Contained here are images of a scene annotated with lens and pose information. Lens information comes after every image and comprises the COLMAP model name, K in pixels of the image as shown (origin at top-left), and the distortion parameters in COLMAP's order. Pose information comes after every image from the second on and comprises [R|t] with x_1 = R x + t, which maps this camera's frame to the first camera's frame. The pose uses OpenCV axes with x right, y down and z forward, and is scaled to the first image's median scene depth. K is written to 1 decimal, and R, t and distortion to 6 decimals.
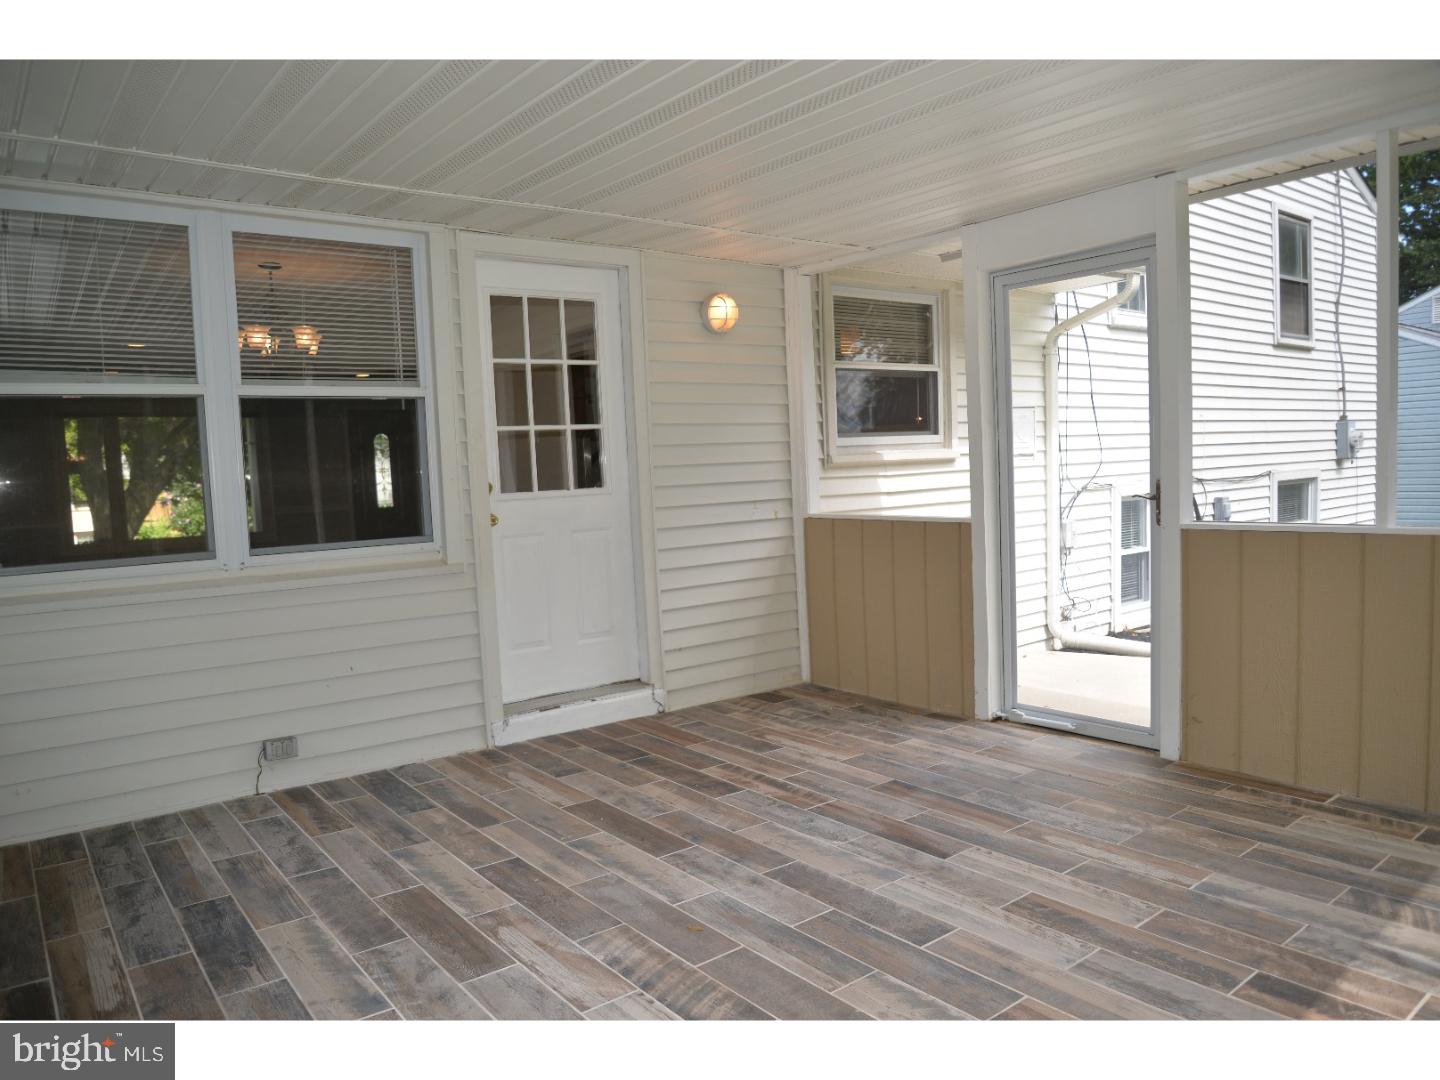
lens RADIAL K [[986.4, 0, 718.1], [0, 986.4, 538.8], [0, 0, 1]] dist [-0.071402, 0.013861]
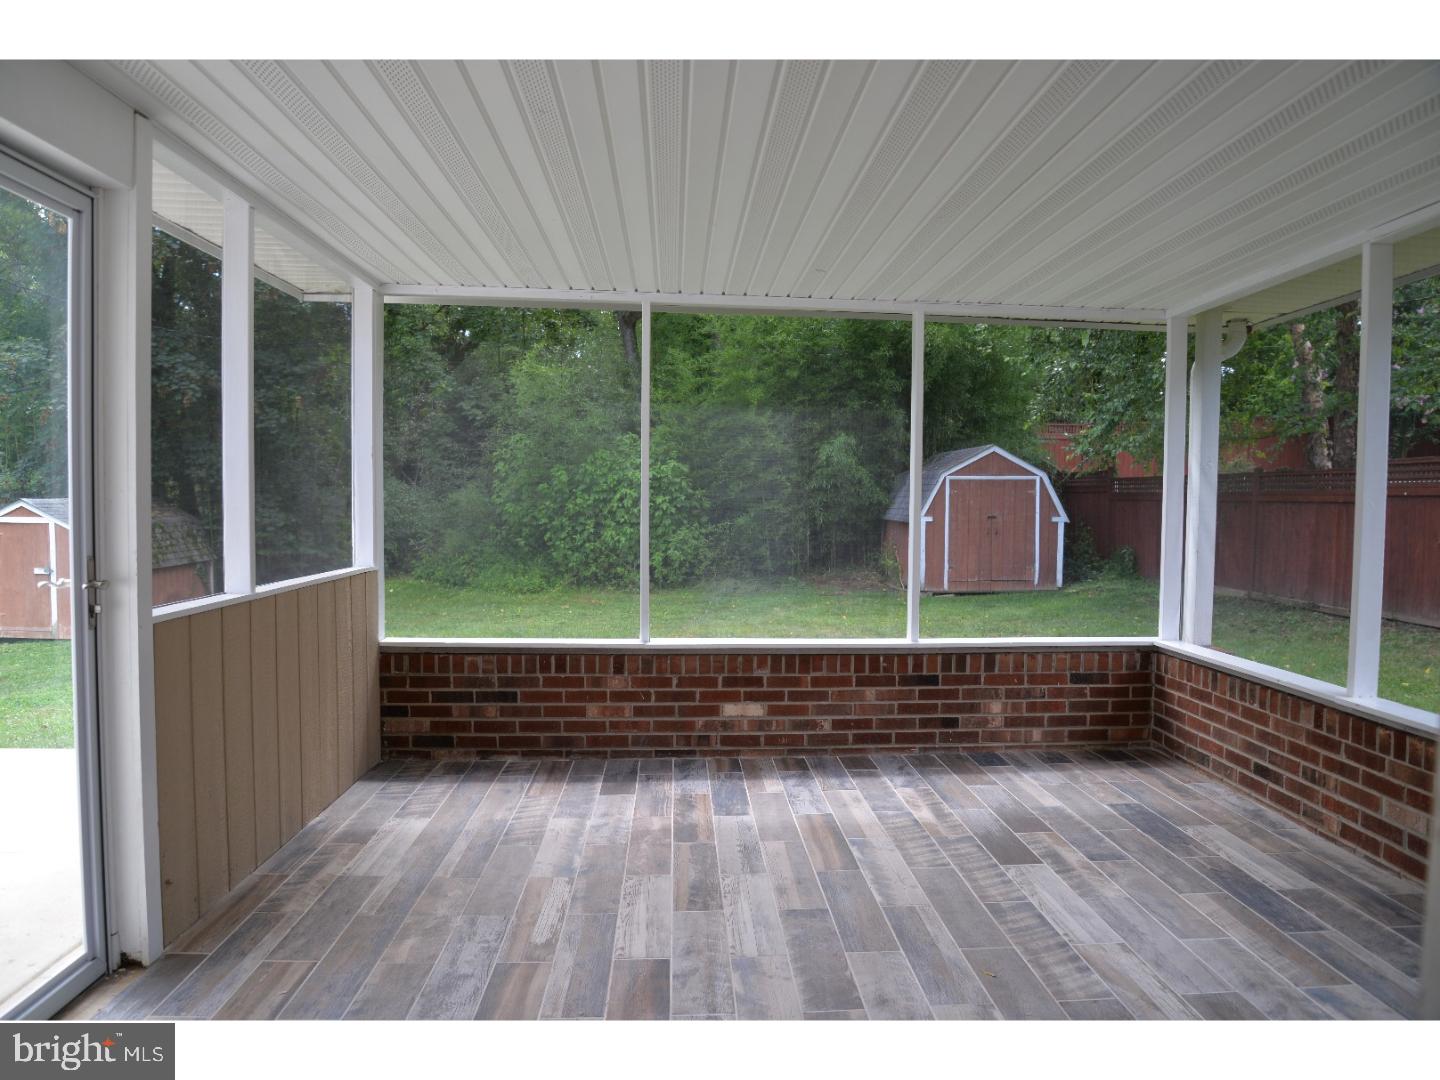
lens RADIAL K [[986.4, 0, 720.6], [0, 986.4, 543.2], [0, 0, 1]] dist [-0.071402, 0.013861]
pose [[-0.808945, 0.009891, 0.587801, -0.392467], [0.071755, 0.994044, 0.082023, -0.140802], [-0.583489, 0.108530, -0.804836, 1.935148]]
